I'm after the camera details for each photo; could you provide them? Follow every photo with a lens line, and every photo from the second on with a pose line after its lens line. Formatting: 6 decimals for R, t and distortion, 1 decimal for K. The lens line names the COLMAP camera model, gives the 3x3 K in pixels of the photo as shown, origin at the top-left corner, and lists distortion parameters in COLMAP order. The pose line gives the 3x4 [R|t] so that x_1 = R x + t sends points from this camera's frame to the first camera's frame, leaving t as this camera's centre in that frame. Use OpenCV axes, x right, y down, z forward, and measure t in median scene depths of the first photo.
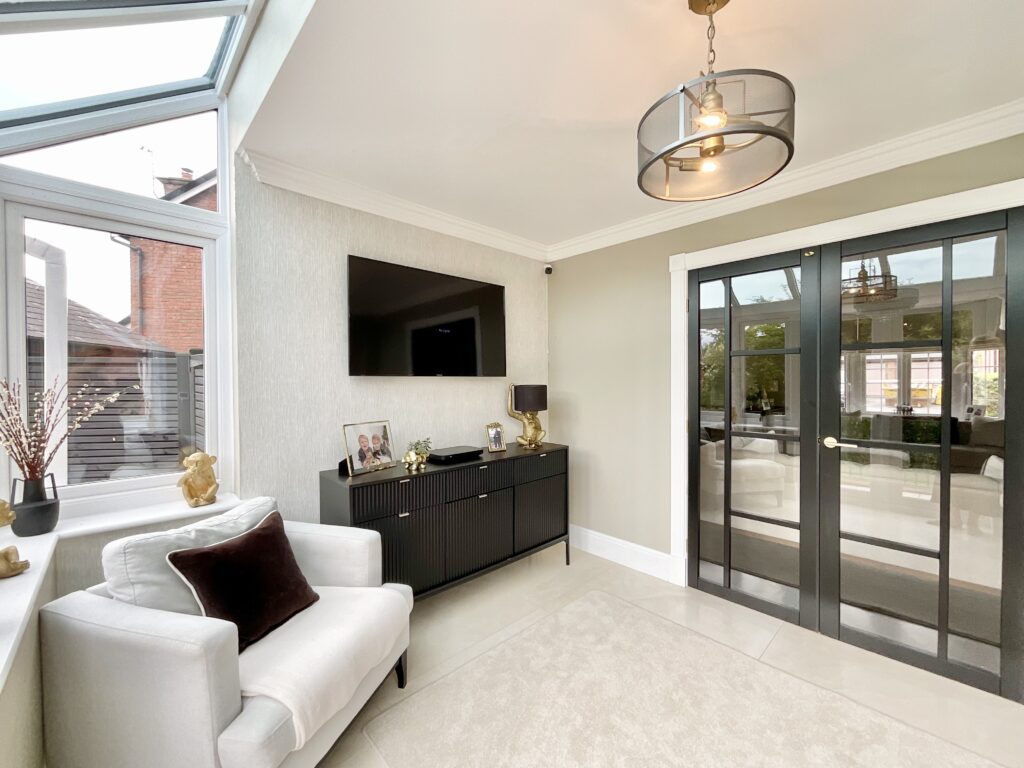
lens RADIAL K [[417.7, 0, 509.8], [0, 417.7, 384.8], [0, 0, 1]] dist [-0.000469, 0.000872]
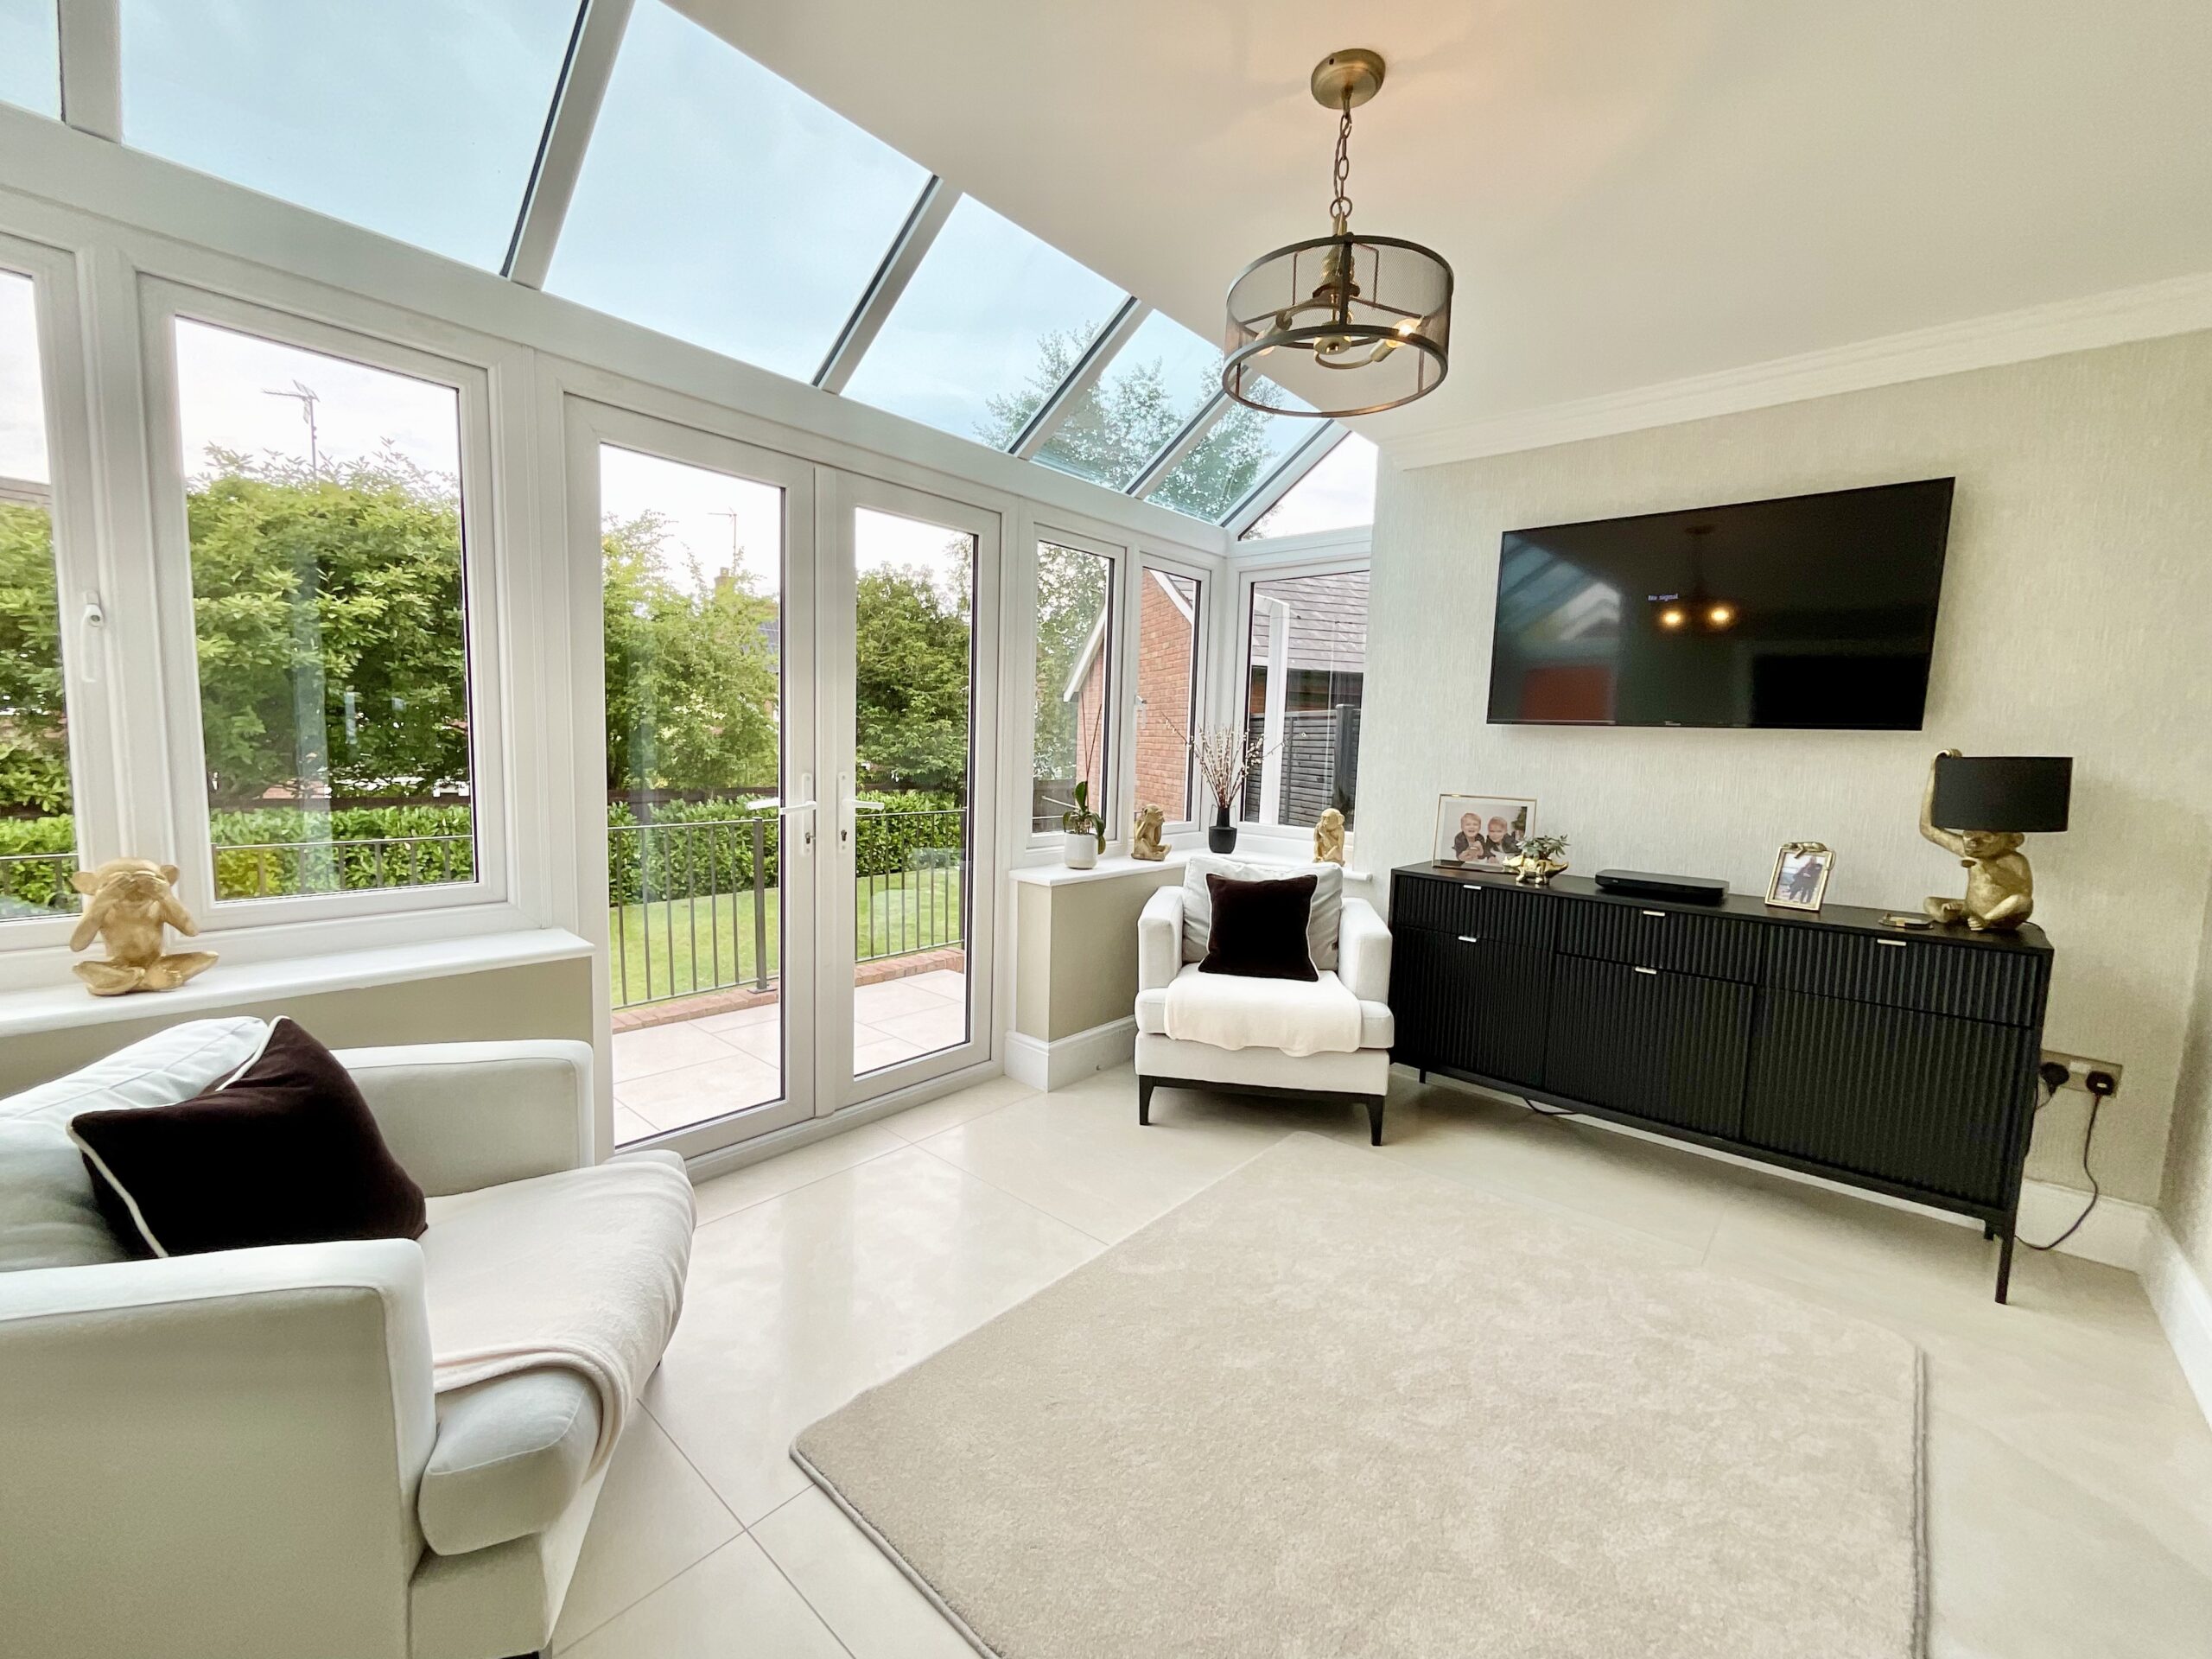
lens RADIAL K [[890.2, 0, 1106.0], [0, 890.2, 829.5], [0, 0, 1]] dist [0.000183, 0.000430]
pose [[0.087842, 0.108795, -0.990175, 0.852523], [-0.043336, 0.993494, 0.105315, 0.019454], [0.995191, 0.033659, 0.091985, 0.258166]]
